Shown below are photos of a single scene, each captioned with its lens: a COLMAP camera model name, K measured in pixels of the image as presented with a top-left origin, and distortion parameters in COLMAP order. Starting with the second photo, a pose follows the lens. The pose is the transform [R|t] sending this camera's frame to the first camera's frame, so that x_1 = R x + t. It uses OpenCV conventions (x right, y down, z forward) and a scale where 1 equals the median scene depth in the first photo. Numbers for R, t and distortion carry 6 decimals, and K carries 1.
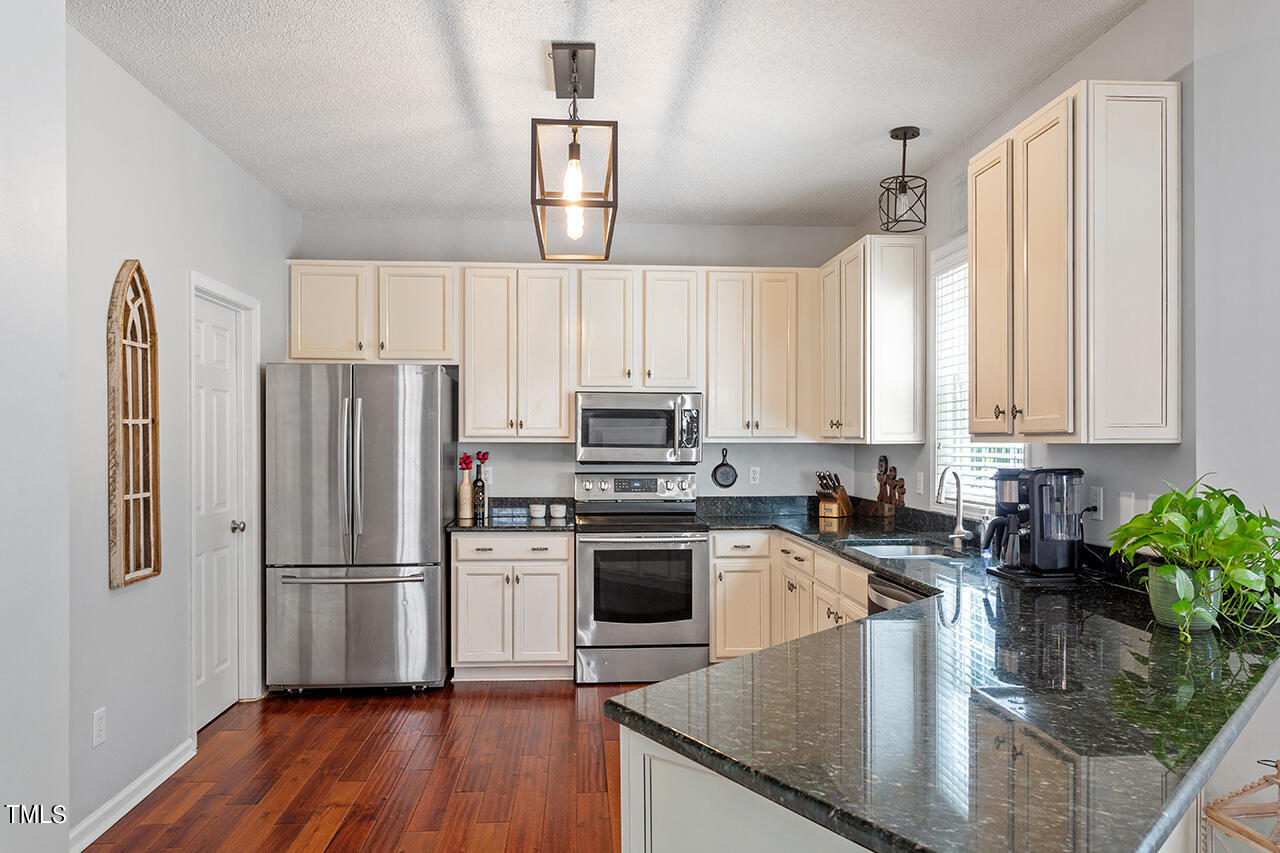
lens RADIAL K [[960.9, 0, 639.5], [0, 960.9, 431.5], [0, 0, 1]] dist [-0.014226, -0.000621]
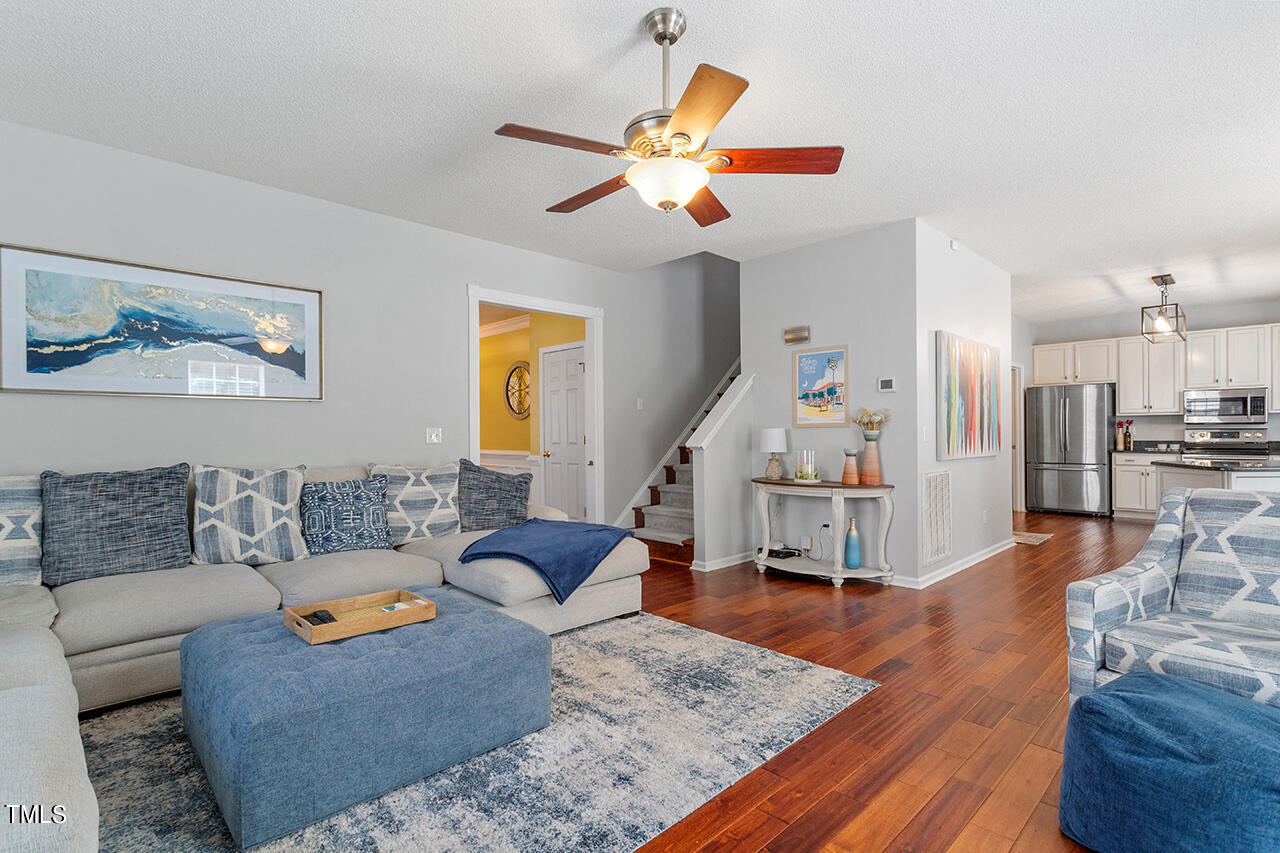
lens RADIAL K [[615.3, 0, 632.6], [0, 615.3, 437.1], [0, 0, 1]] dist [0.003396, -0.000581]
pose [[0.645489, -0.004668, -0.763755, 0.197673], [0.004968, 0.999986, -0.001913, 0.060707], [0.763753, -0.002559, 0.645503, -0.865480]]
